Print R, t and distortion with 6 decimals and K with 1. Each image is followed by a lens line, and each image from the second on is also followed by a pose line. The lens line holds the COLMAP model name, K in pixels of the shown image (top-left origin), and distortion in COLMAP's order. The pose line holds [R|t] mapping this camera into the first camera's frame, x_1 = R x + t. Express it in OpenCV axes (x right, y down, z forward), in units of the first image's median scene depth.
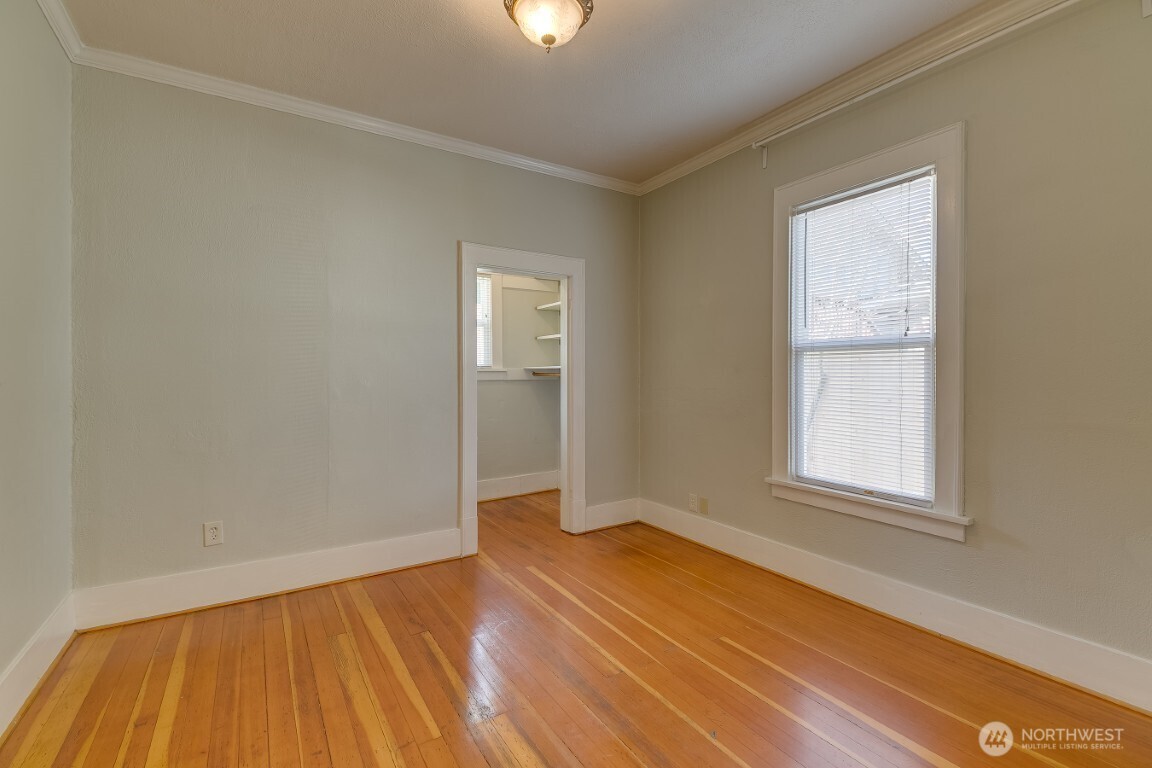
lens RADIAL K [[516.6, 0, 573.8], [0, 516.6, 377.8], [0, 0, 1]] dist [0.032131, -0.012168]
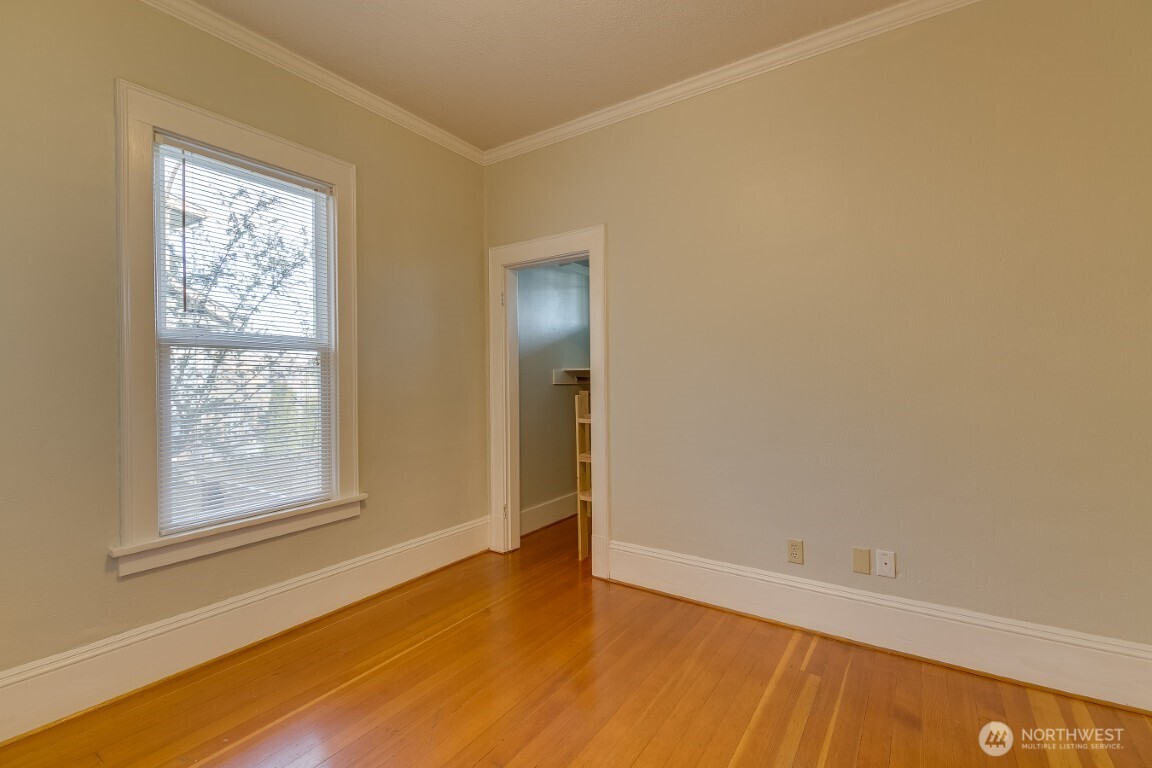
lens RADIAL K [[516.6, 0, 573.8], [0, 516.6, 377.8], [0, 0, 1]] dist [0.032131, -0.012168]
pose [[-0.404206, -0.005435, 0.914652, -0.507451], [0.012278, 0.999860, 0.011367, -0.011357], [-0.914586, 0.015825, -0.404083, 0.952747]]
